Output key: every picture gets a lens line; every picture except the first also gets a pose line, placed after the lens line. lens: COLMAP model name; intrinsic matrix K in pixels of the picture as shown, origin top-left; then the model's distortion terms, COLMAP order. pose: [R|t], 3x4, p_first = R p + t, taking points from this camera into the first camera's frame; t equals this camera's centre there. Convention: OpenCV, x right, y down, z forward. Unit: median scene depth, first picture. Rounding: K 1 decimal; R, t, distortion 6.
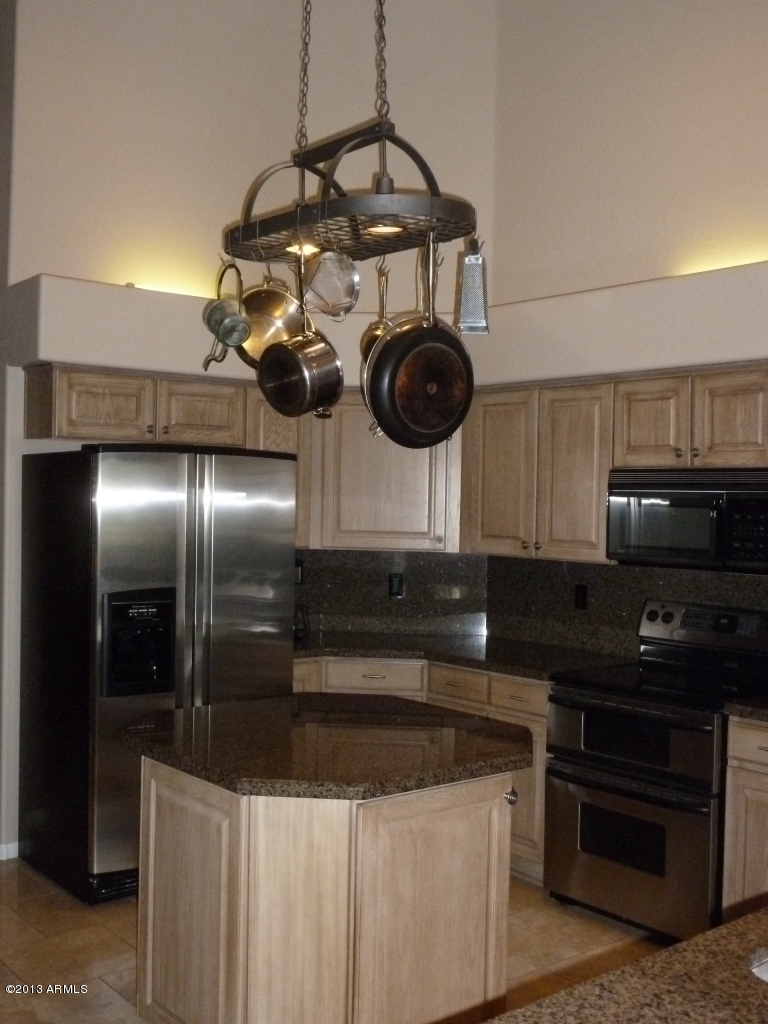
lens RADIAL K [[1082.4, 0, 384.0], [0, 1082.4, 512.0], [0, 0, 1]] dist [-0.053200, 0.007566]
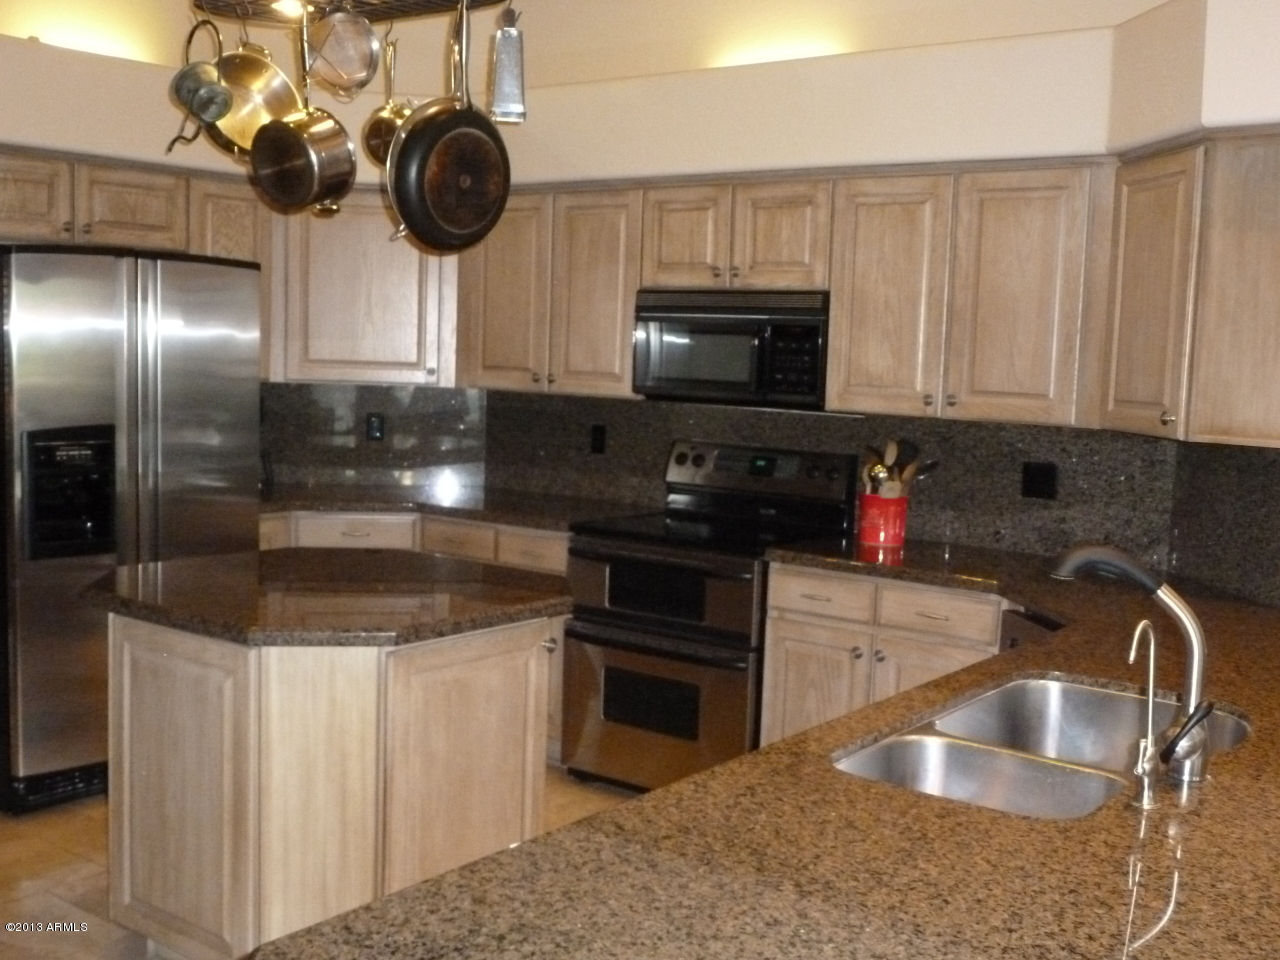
lens RADIAL K [[1353.0, 0, 640.0], [0, 1353.0, 480.0], [0, 0, 1]] dist [-0.053200, 0.007566]
pose [[0.970620, -0.008608, 0.240463, -0.061254], [-0.013093, 0.995990, 0.088505, 0.019930], [-0.240260, -0.089053, 0.966615, -0.076642]]
